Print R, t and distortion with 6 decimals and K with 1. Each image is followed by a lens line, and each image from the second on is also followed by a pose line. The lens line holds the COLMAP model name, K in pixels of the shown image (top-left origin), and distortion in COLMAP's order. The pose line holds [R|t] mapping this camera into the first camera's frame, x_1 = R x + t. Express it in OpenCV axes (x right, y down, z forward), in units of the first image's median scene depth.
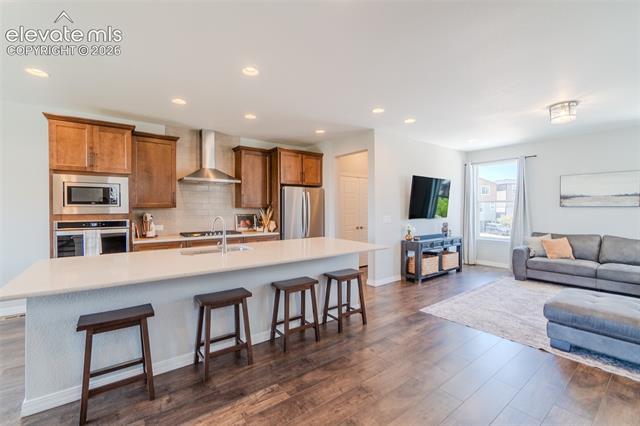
lens RADIAL K [[280.5, 0, 315.1], [0, 280.5, 212.9], [0, 0, 1]] dist [-0.006238, 0.003312]
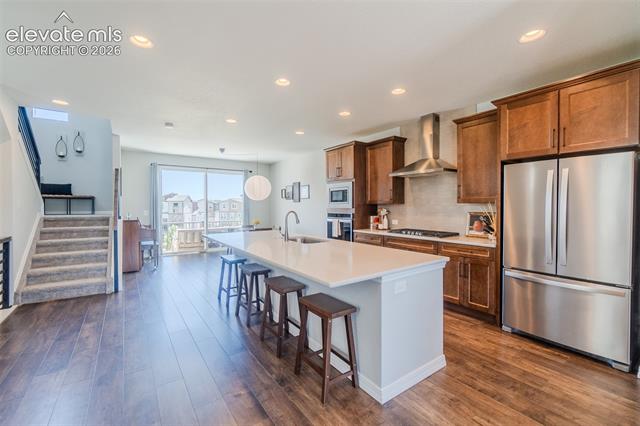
lens RADIAL K [[280.5, 0, 303.6], [0, 280.5, 205.4], [0, 0, 1]] dist [-0.006238, 0.003312]
pose [[-0.070207, -0.000051, -0.997532, 0.511504], [-0.013332, 0.999911, 0.000887, -0.008187], [0.997443, 0.013361, -0.070201, 0.666446]]
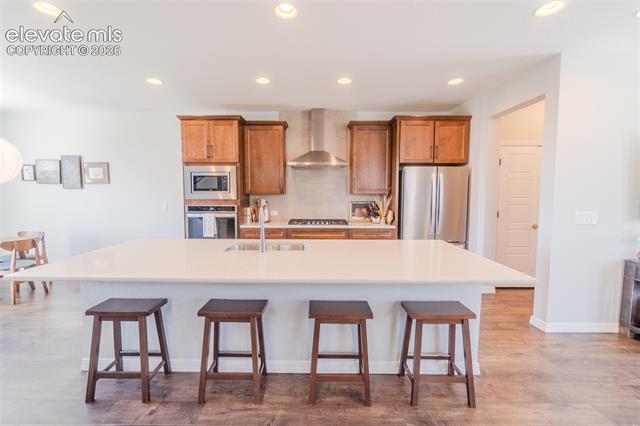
lens RADIAL K [[280.5, 0, 311.6], [0, 280.5, 209.9], [0, 0, 1]] dist [-0.006238, 0.003312]
pose [[0.795065, 0.044562, -0.604885, 0.163730], [-0.013144, 0.998329, 0.056270, -0.017285], [0.606382, -0.036788, 0.794322, 0.247522]]
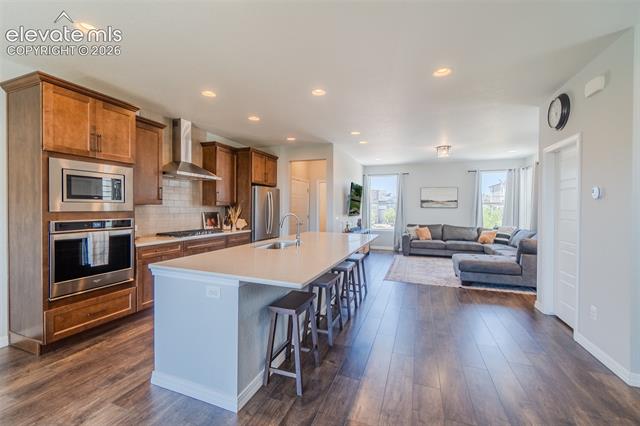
lens RADIAL K [[280.5, 0, 318.0], [0, 280.5, 213.4], [0, 0, 1]] dist [-0.006238, 0.003312]
pose [[0.837405, -0.002392, 0.546577, -0.507842], [-0.001390, 0.999978, 0.006505, 0.002198], [-0.546580, -0.006207, 0.837384, -0.001766]]
